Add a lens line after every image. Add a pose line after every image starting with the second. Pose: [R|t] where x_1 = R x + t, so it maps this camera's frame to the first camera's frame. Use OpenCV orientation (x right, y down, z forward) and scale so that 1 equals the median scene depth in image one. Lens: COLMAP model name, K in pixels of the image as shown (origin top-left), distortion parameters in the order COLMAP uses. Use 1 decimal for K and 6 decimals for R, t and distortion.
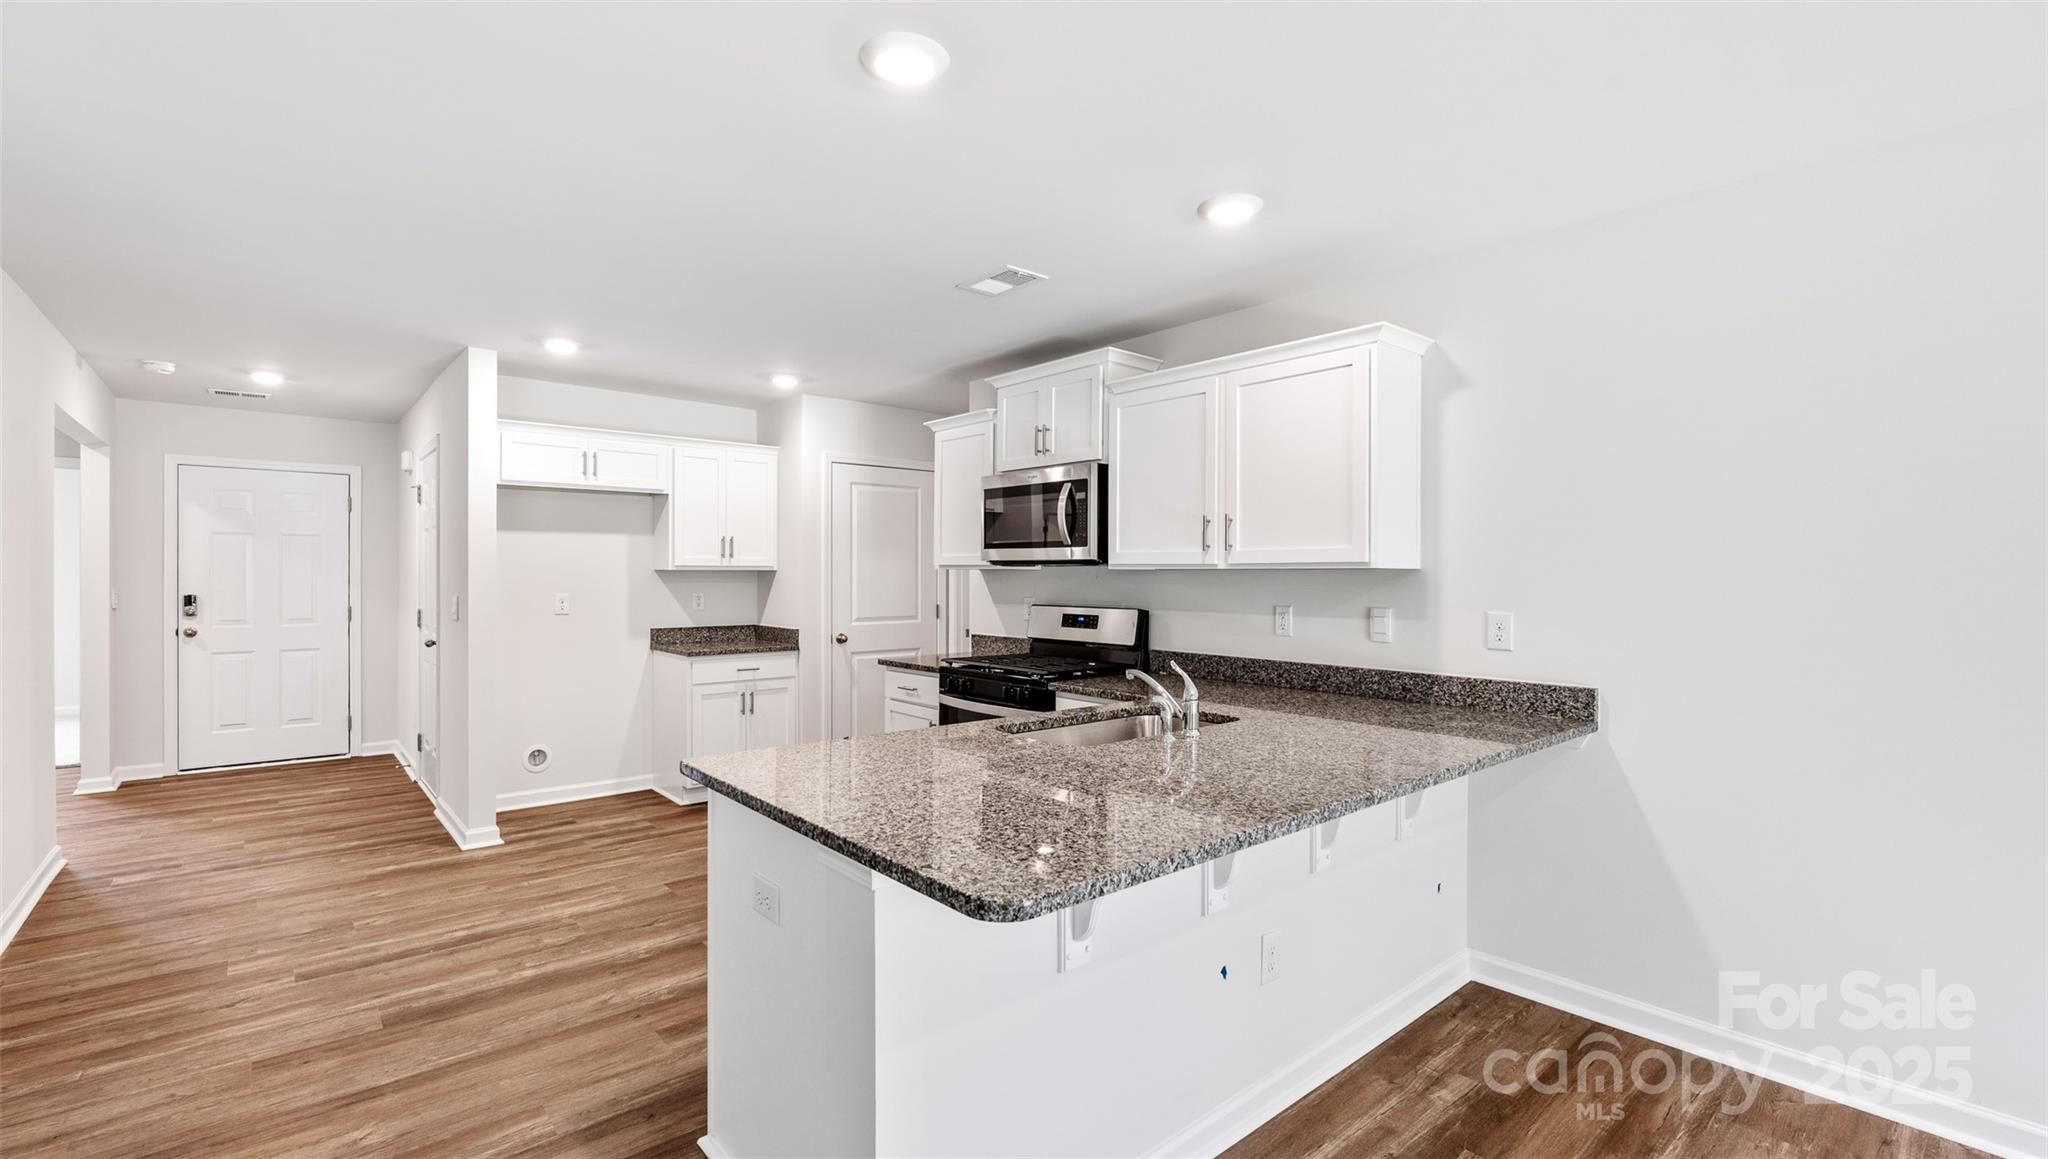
lens RADIAL K [[884.3, 0, 1024.2], [0, 884.3, 581.6], [0, 0, 1]] dist [-0.008121, 0.000604]
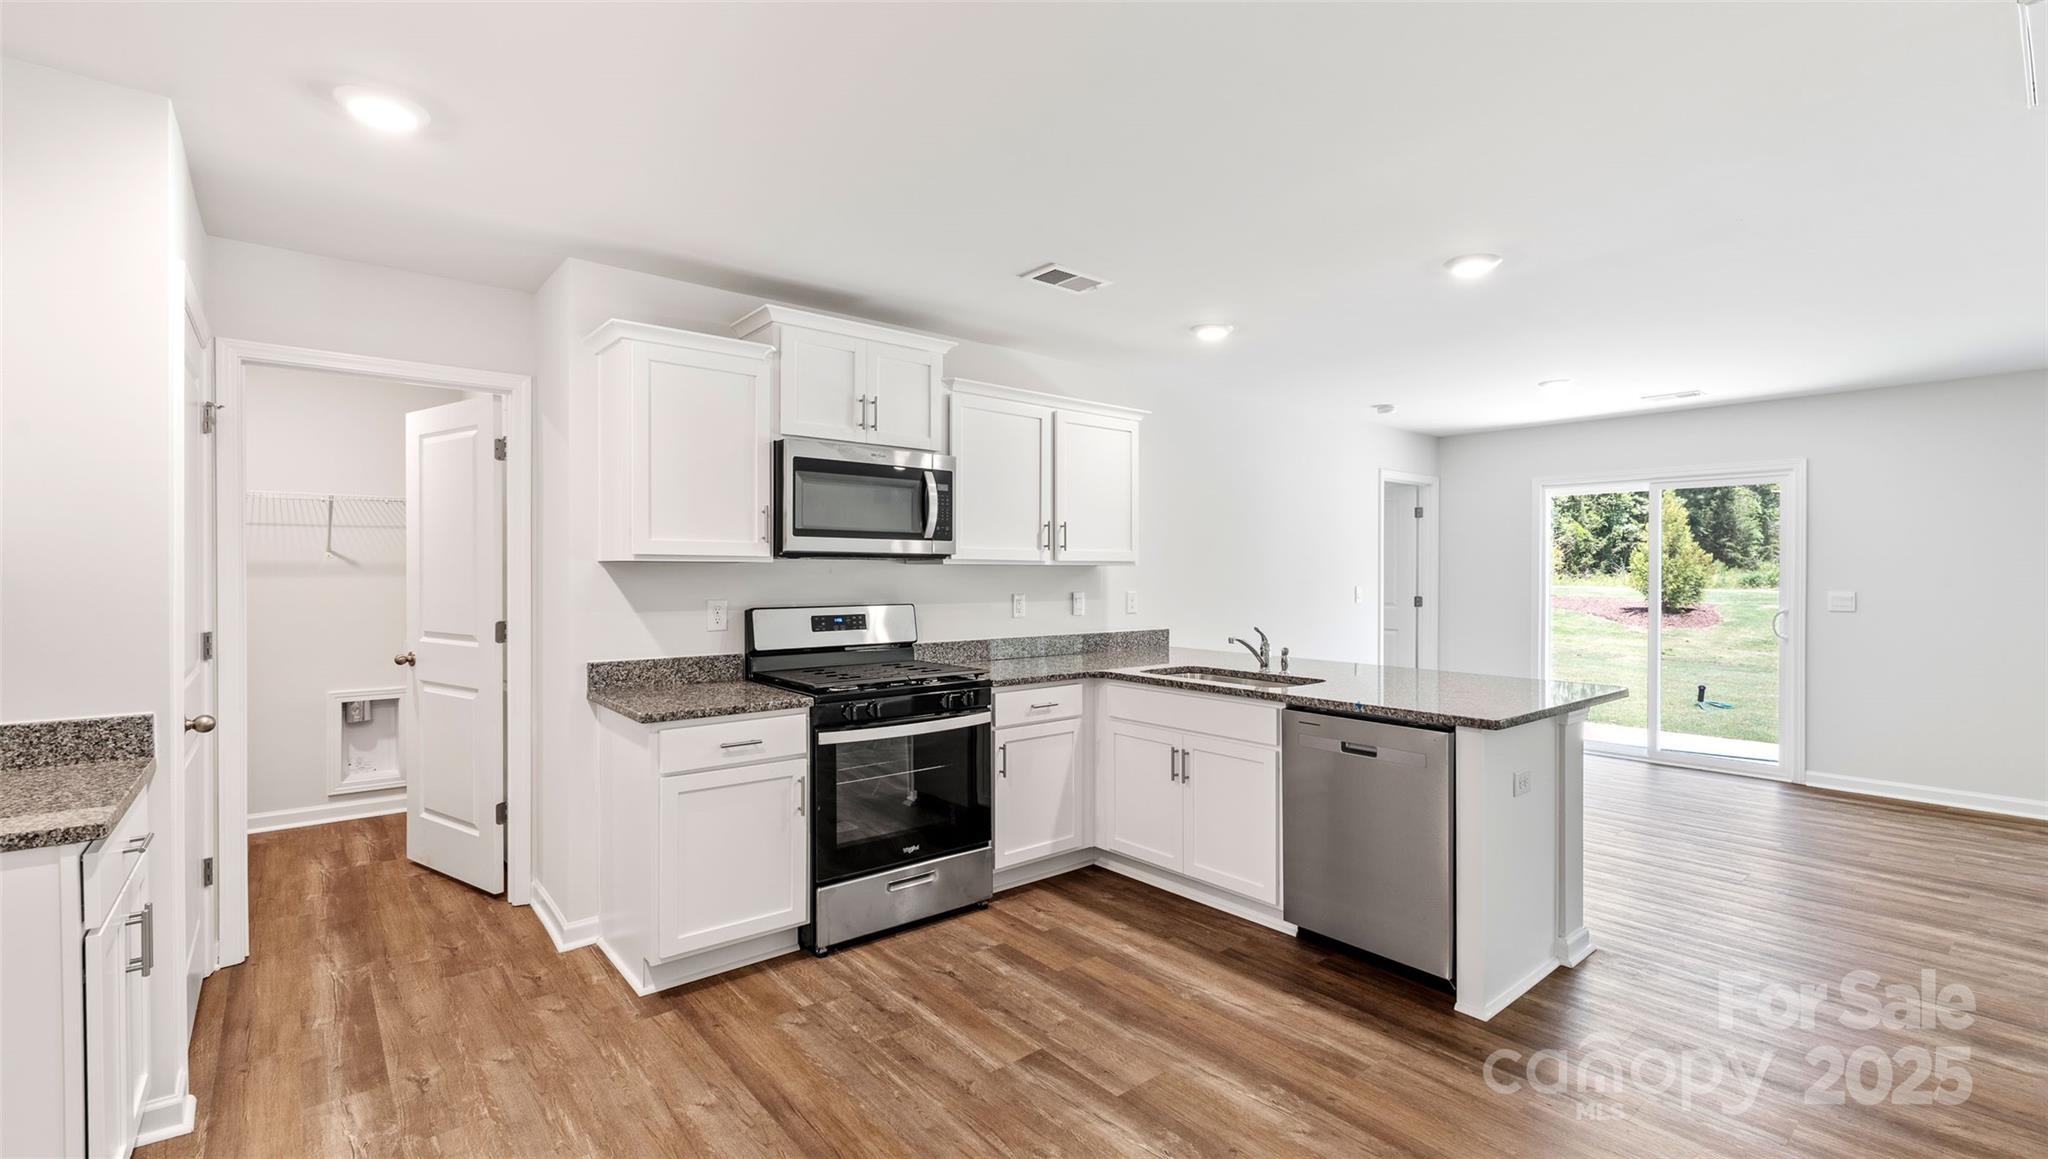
lens RADIAL K [[884.3, 0, 1018.6], [0, 884.3, 574.3], [0, 0, 1]] dist [-0.008121, 0.000604]
pose [[0.016176, -0.007956, 0.999838, -0.785626], [0.004281, 0.999960, 0.007887, -0.008969], [-0.999860, 0.004153, 0.016210, 0.787019]]
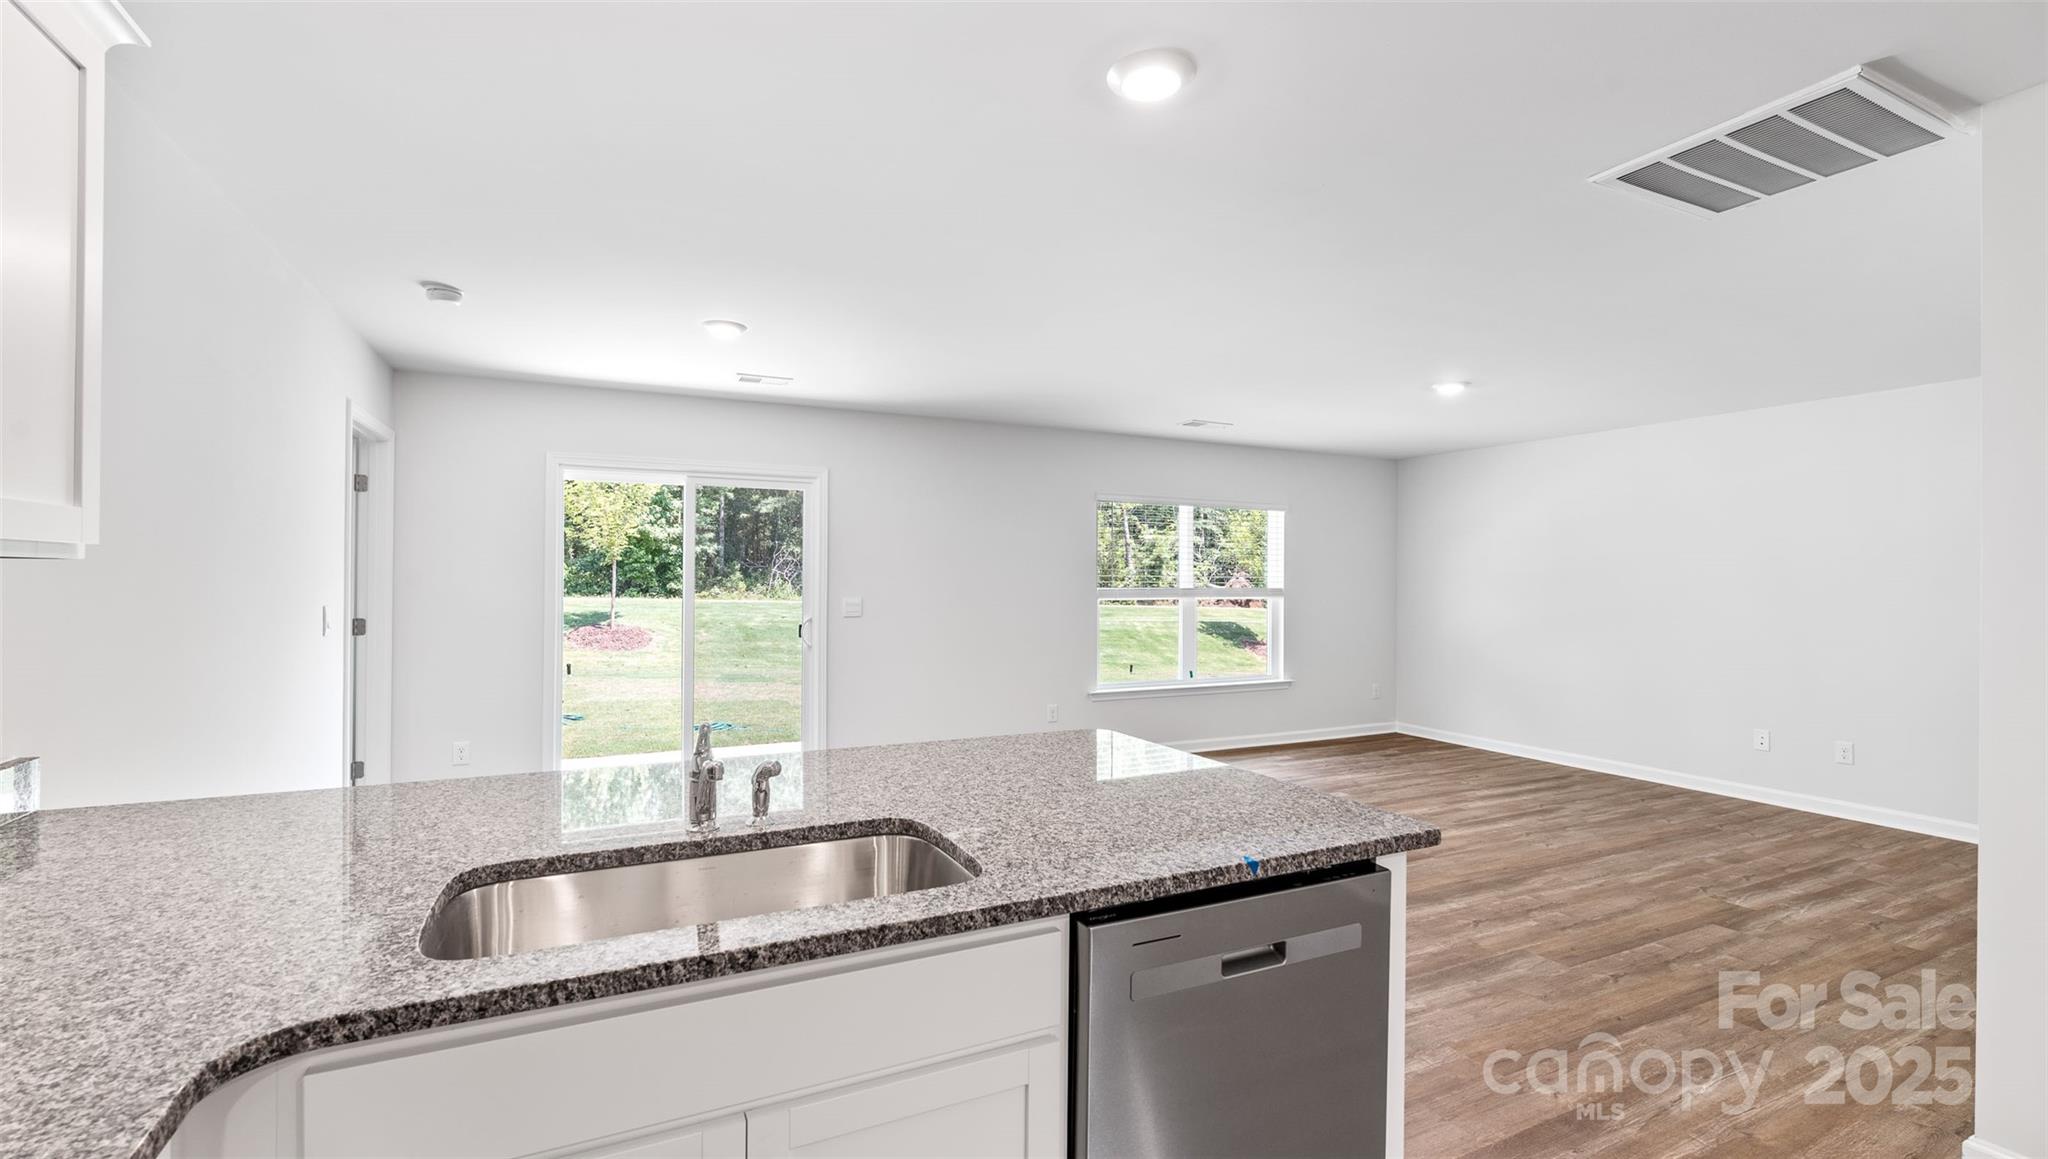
lens RADIAL K [[884.3, 0, 1028.9], [0, 884.3, 583.6], [0, 0, 1]] dist [-0.008121, 0.000604]
pose [[-0.968346, -0.006539, 0.249524, -0.113295], [-0.003960, 0.999933, 0.010833, -0.006565], [-0.249579, 0.009502, -0.968308, 0.865143]]
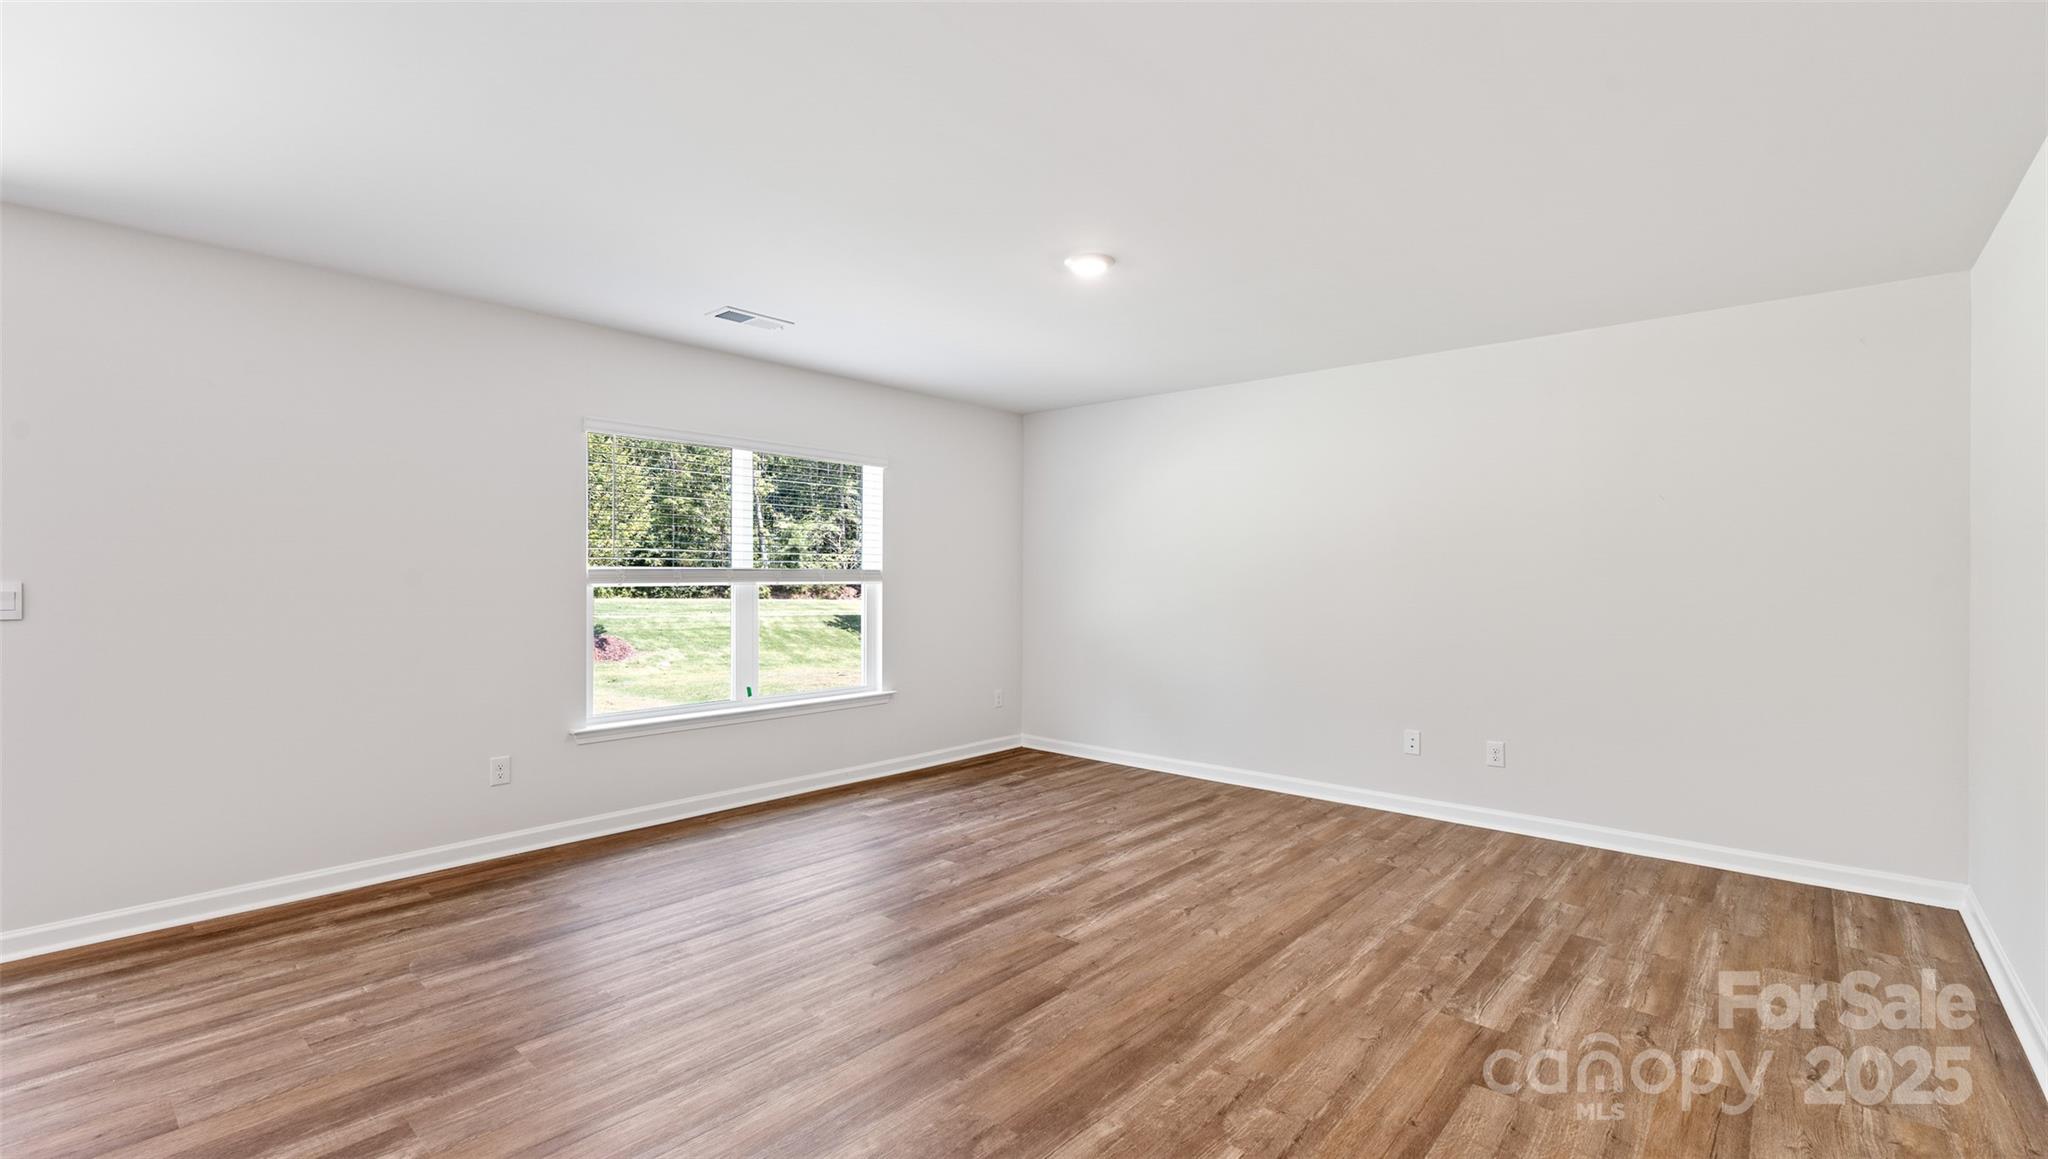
lens RADIAL K [[884.3, 0, 1033.6], [0, 884.3, 573.5], [0, 0, 1]] dist [-0.008121, 0.000604]
pose [[-0.989413, -0.006198, -0.144994, -0.194012], [-0.006943, 0.999965, 0.004633, 0.016194], [0.144960, 0.005591, -0.989422, 0.399973]]
